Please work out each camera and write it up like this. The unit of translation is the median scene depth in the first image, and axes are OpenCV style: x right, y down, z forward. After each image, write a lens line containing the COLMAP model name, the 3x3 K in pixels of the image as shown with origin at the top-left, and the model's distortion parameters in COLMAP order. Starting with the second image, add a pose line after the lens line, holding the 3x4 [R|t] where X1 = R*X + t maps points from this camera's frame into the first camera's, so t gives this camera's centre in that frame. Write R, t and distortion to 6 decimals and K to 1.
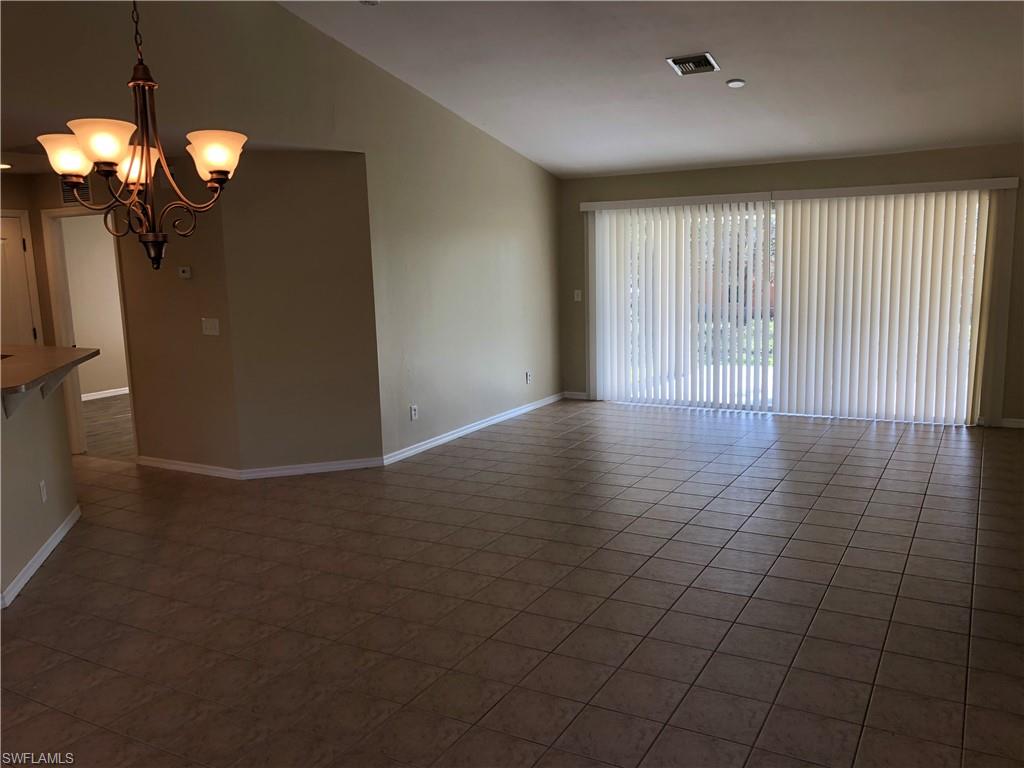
lens RADIAL K [[842.1, 0, 517.9], [0, 842.1, 383.3], [0, 0, 1]] dist [0.036976, -0.108256]
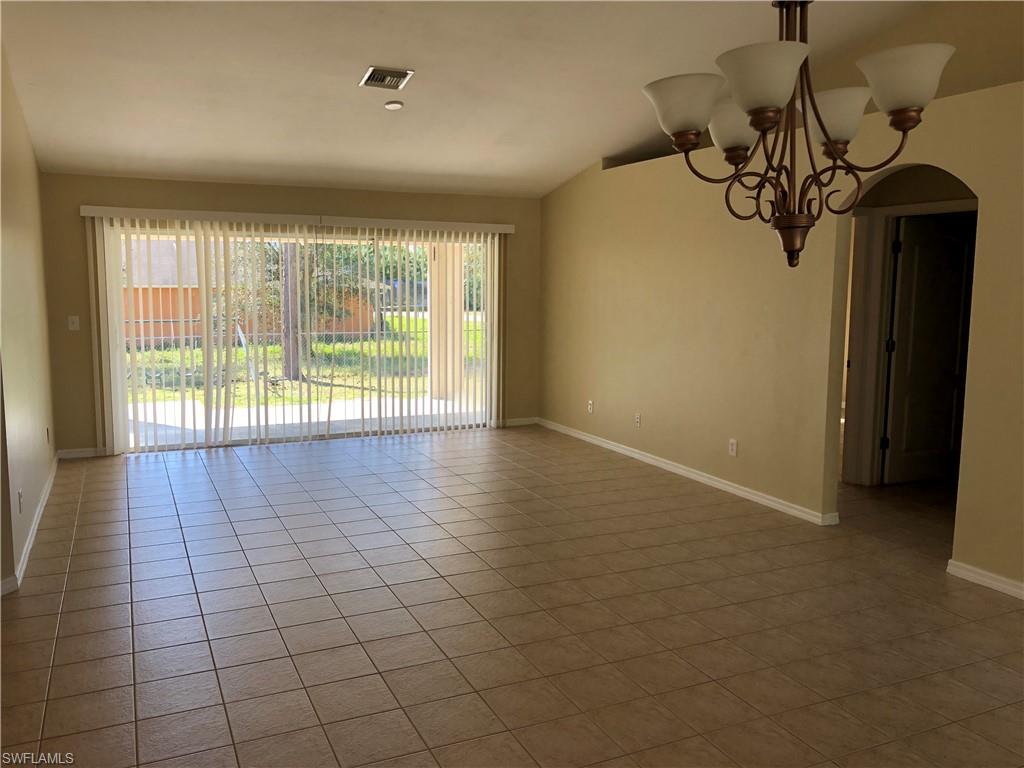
lens RADIAL K [[842.1, 0, 517.9], [0, 842.1, 383.3], [0, 0, 1]] dist [0.036976, -0.108256]
pose [[0.577862, -0.063107, 0.813691, -0.335833], [0.092516, 0.995645, 0.011516, -0.021666], [-0.810874, 0.068625, 0.581184, 0.231200]]
